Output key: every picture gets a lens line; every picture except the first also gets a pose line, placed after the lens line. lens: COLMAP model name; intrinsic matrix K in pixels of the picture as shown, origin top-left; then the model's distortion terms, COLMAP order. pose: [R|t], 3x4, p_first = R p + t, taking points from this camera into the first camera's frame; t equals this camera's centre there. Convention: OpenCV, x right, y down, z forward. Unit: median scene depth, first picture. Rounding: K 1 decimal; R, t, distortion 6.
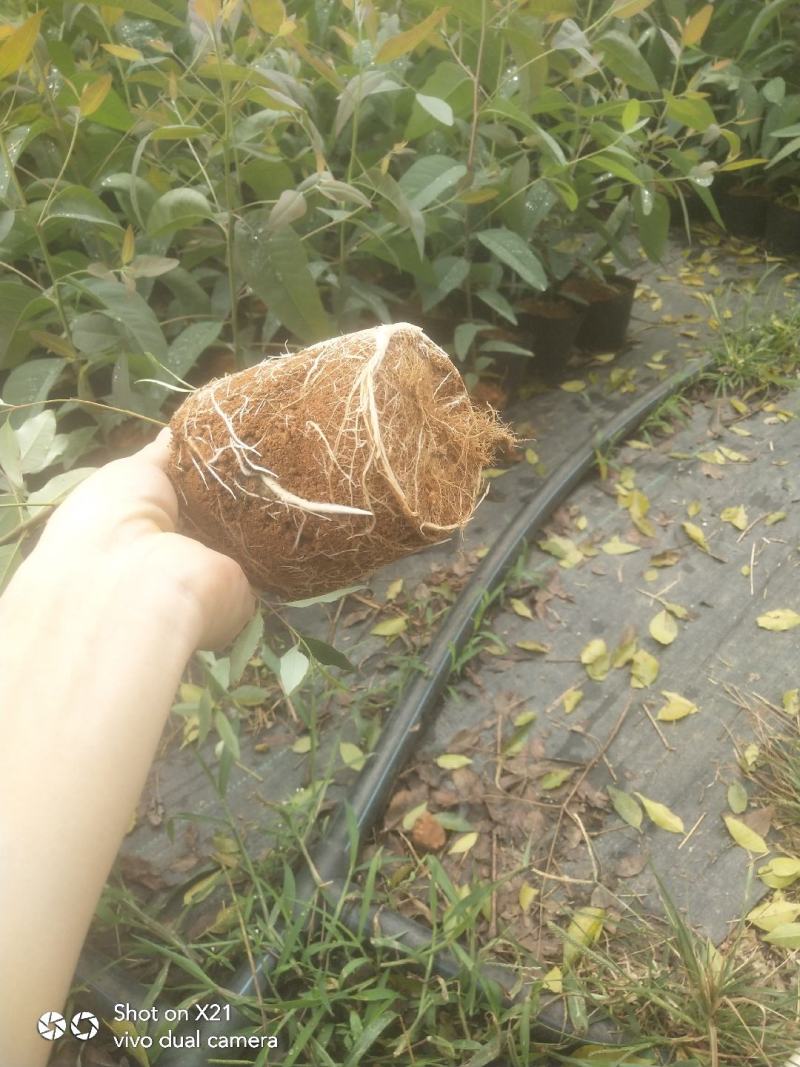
lens RADIAL K [[872.7, 0, 400.0], [0, 872.7, 533.5], [0, 0, 1]] dist [-0.005443, -0.000734]
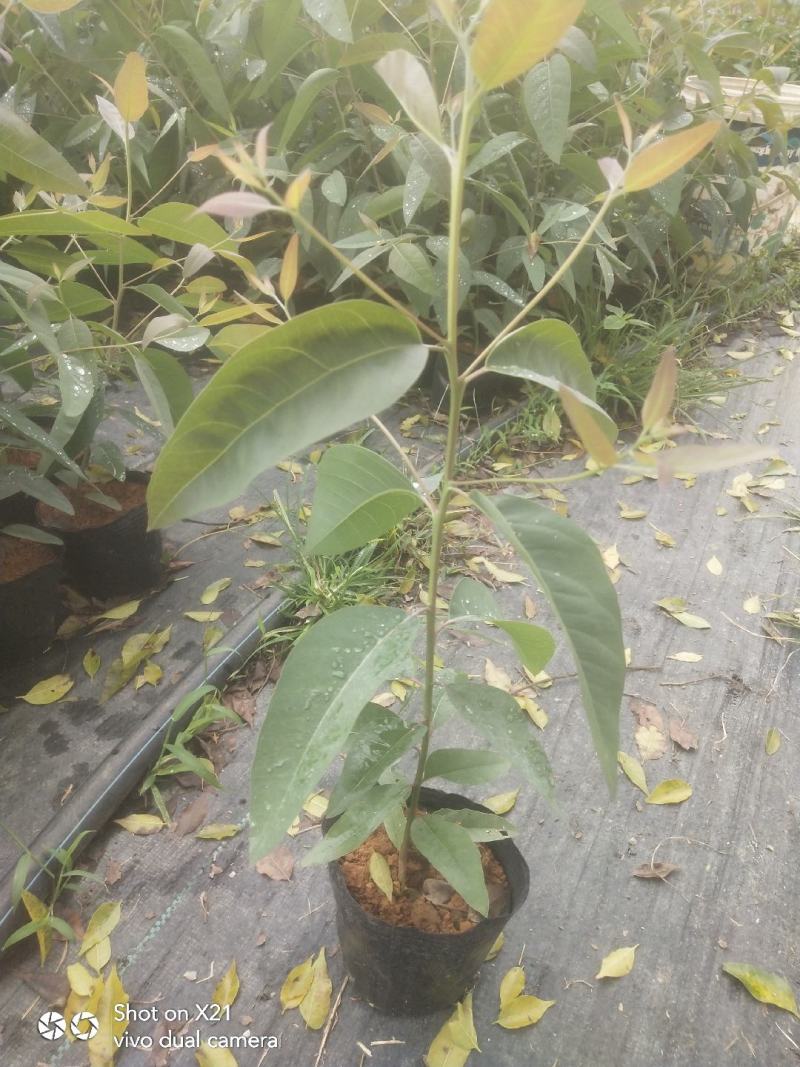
lens RADIAL K [[872.7, 0, 400.0], [0, 872.7, 533.5], [0, 0, 1]] dist [-0.005443, -0.000734]
pose [[0.943750, -0.137370, 0.300774, 0.269876], [0.164989, 0.983927, -0.068311, -0.202142], [-0.286556, 0.114093, 0.951246, 0.396857]]
